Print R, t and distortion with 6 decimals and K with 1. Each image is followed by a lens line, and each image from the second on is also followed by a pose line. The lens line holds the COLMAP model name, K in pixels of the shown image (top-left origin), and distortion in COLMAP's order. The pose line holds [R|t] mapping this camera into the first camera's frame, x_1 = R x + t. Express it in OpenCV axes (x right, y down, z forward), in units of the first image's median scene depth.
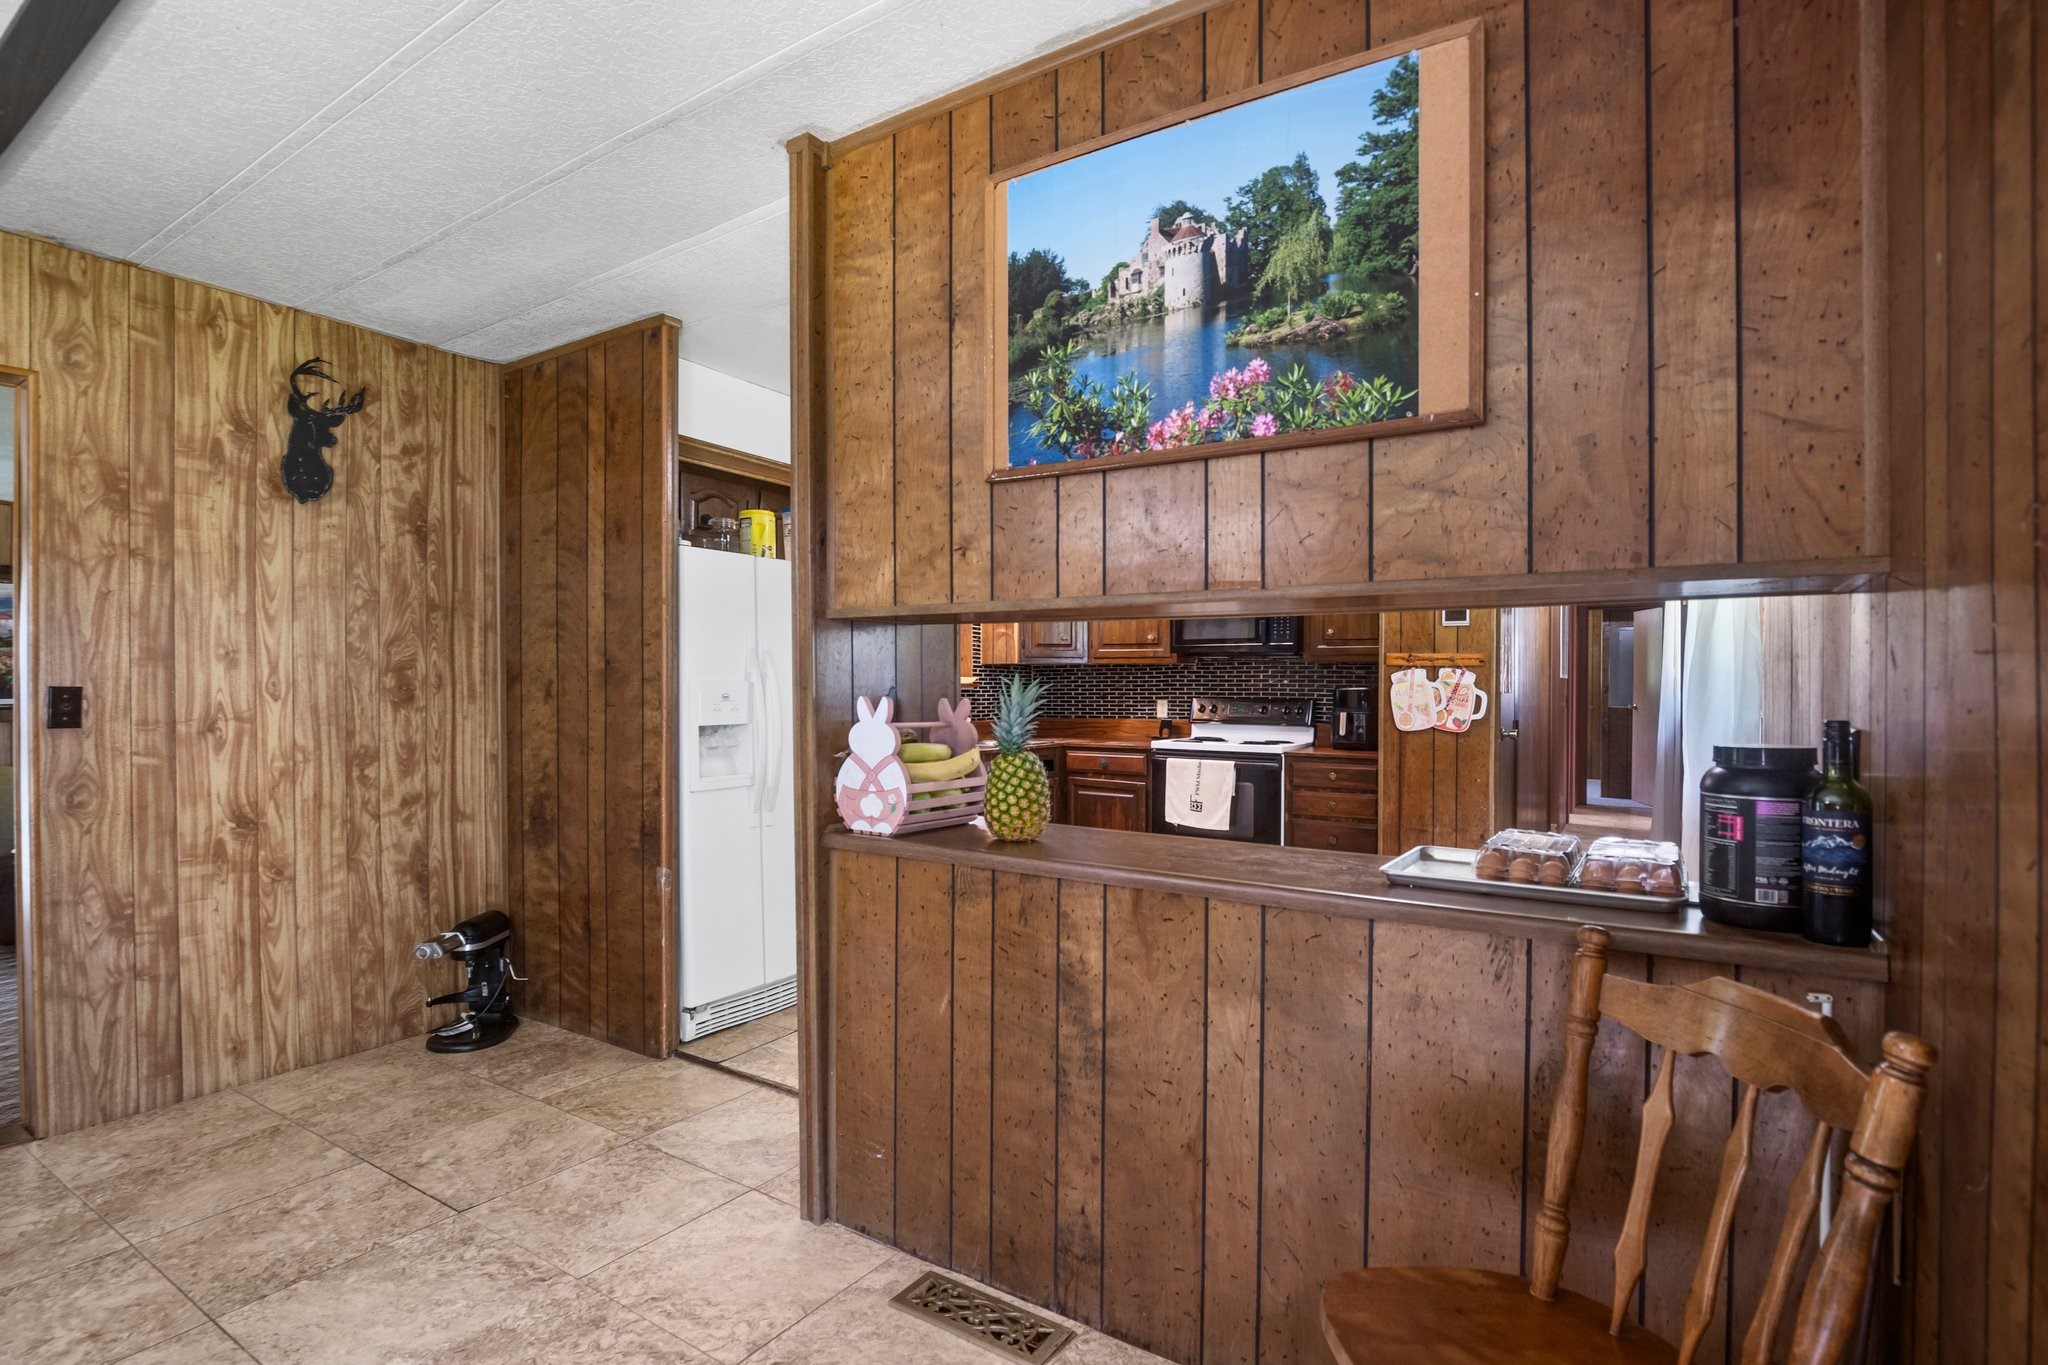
lens RADIAL K [[961.0, 0, 1035.3], [0, 961.0, 694.3], [0, 0, 1]] dist [-0.032871, 0.006689]
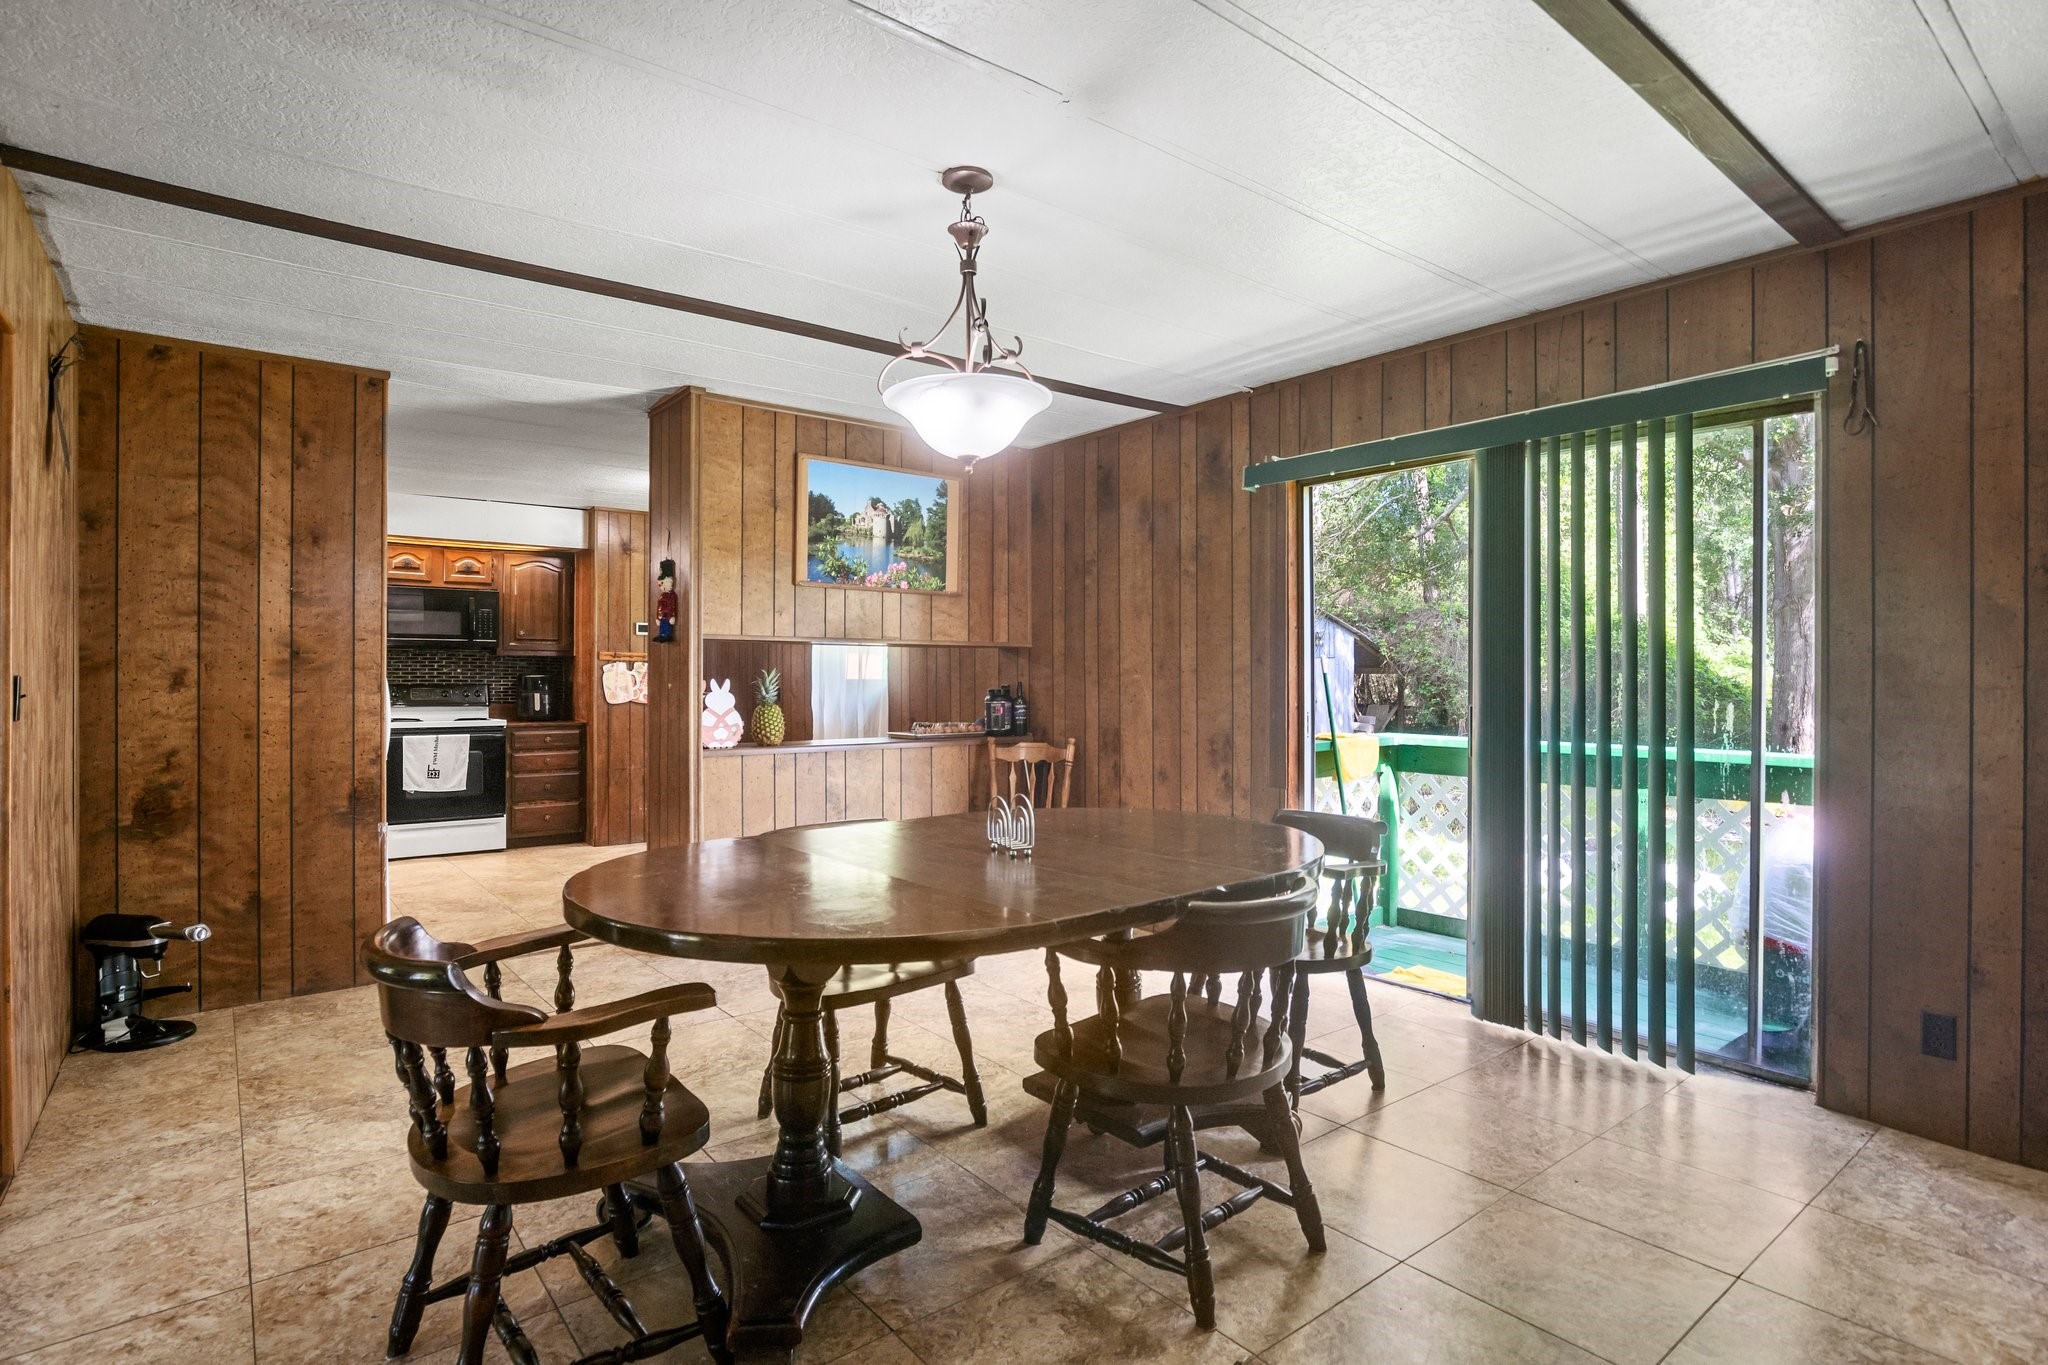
lens RADIAL K [[1017.5, 0, 1028.1], [0, 1017.5, 675.0], [0, 0, 1]] dist [-0.025131, 0.002695]
pose [[0.332788, -0.002180, 0.942999, -0.924350], [0.009415, 0.999955, -0.001011, 0.001096], [-0.942955, 0.009215, 0.332793, -0.142735]]
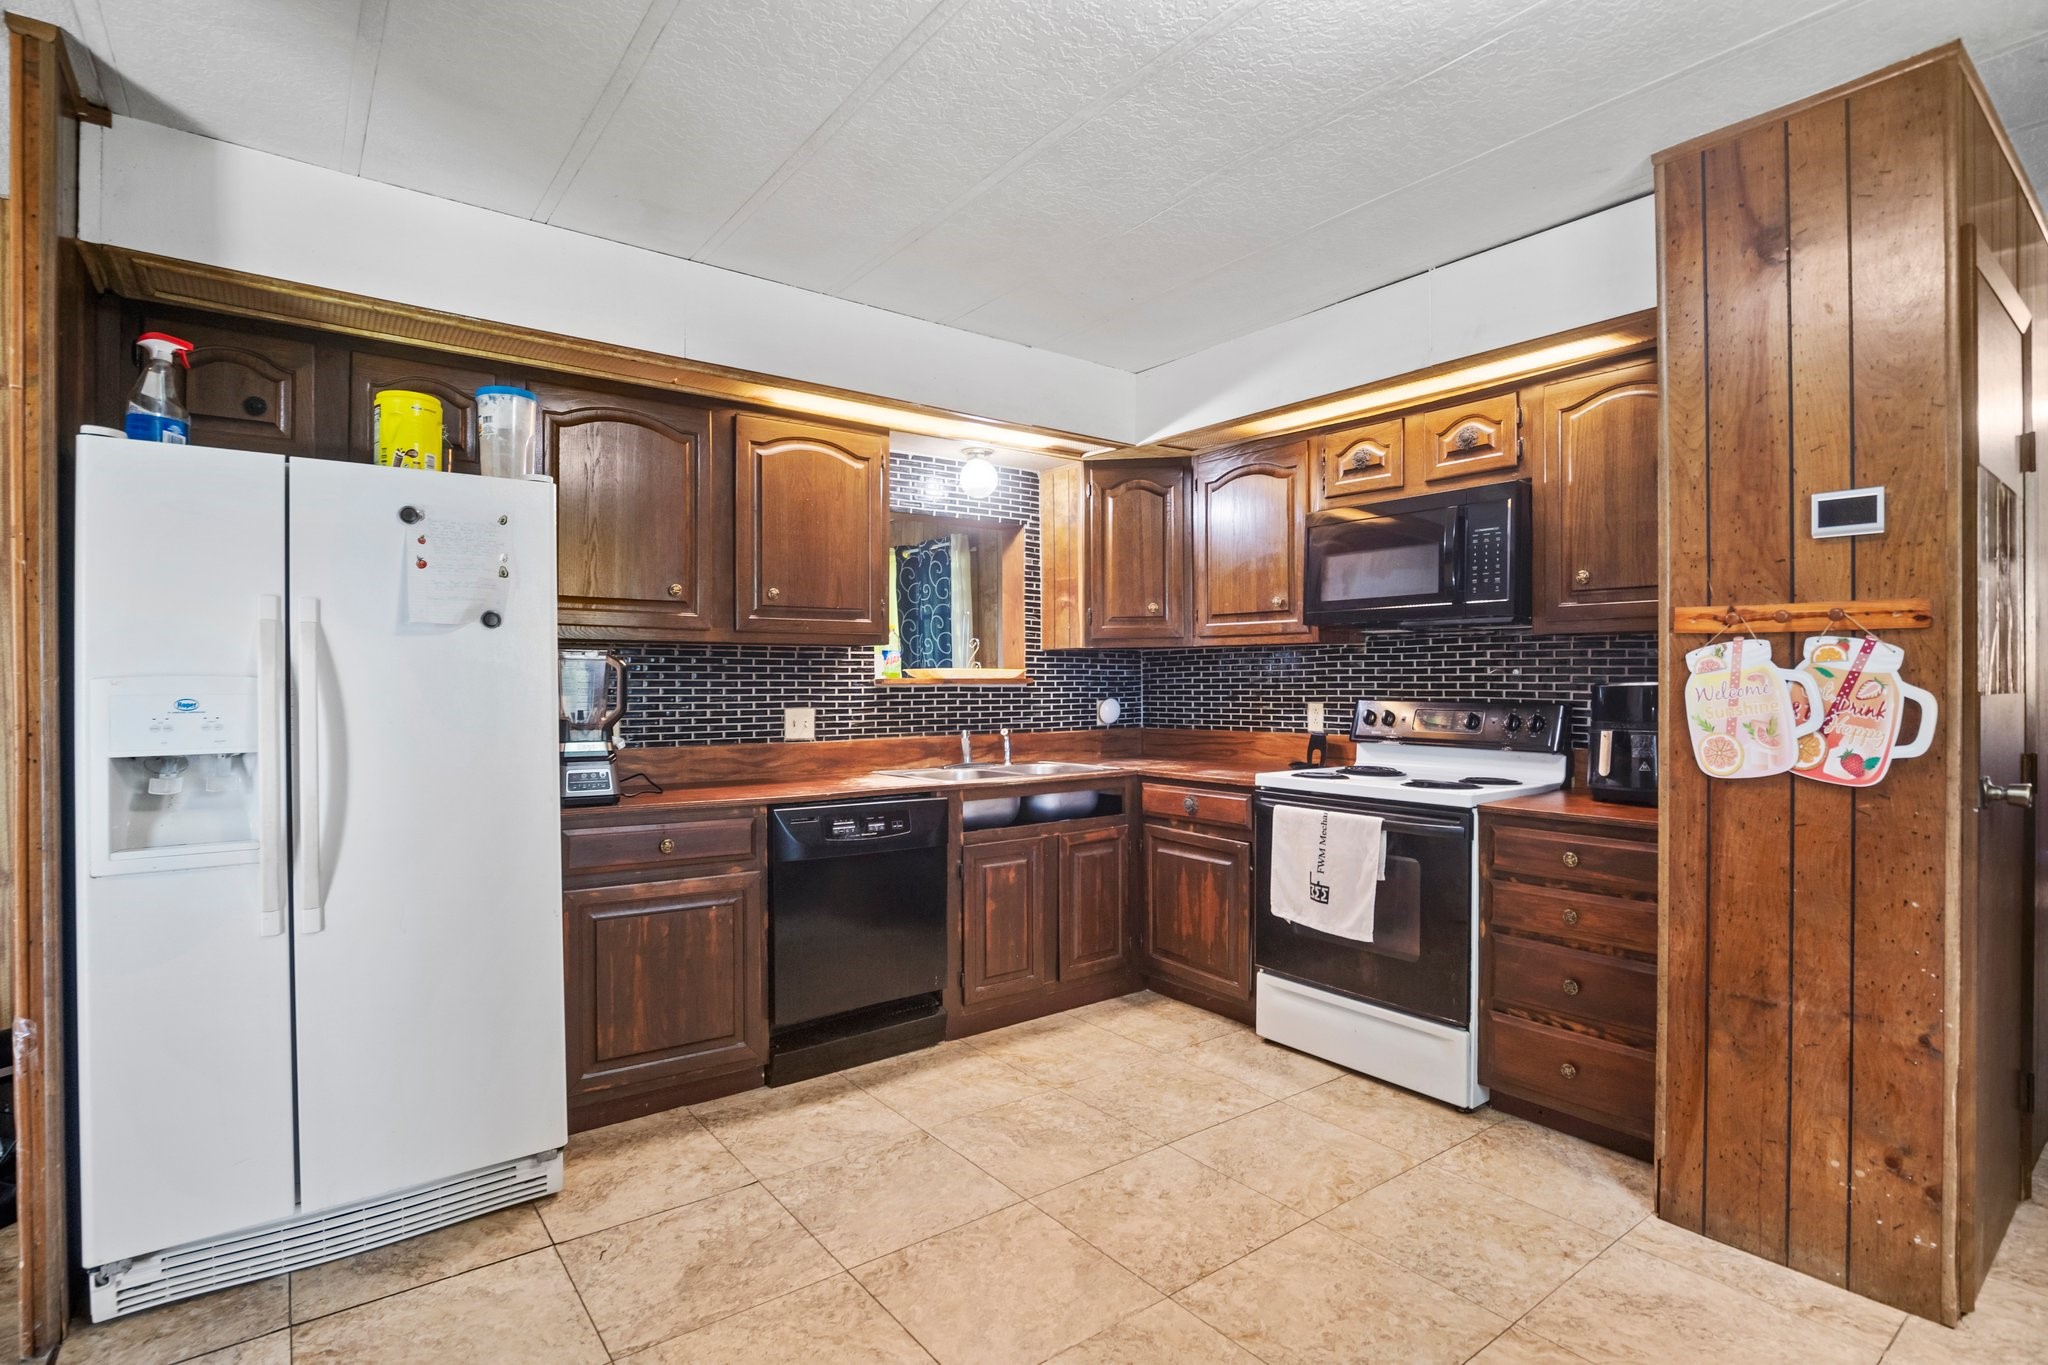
lens RADIAL K [[961.0, 0, 1062.7], [0, 961.0, 682.7], [0, 0, 1]] dist [-0.032871, 0.006689]
pose [[0.942498, -0.004537, -0.334182, 0.255629], [0.002365, 0.999973, -0.006906, -0.004460], [0.334205, 0.005718, 0.942483, 0.498641]]
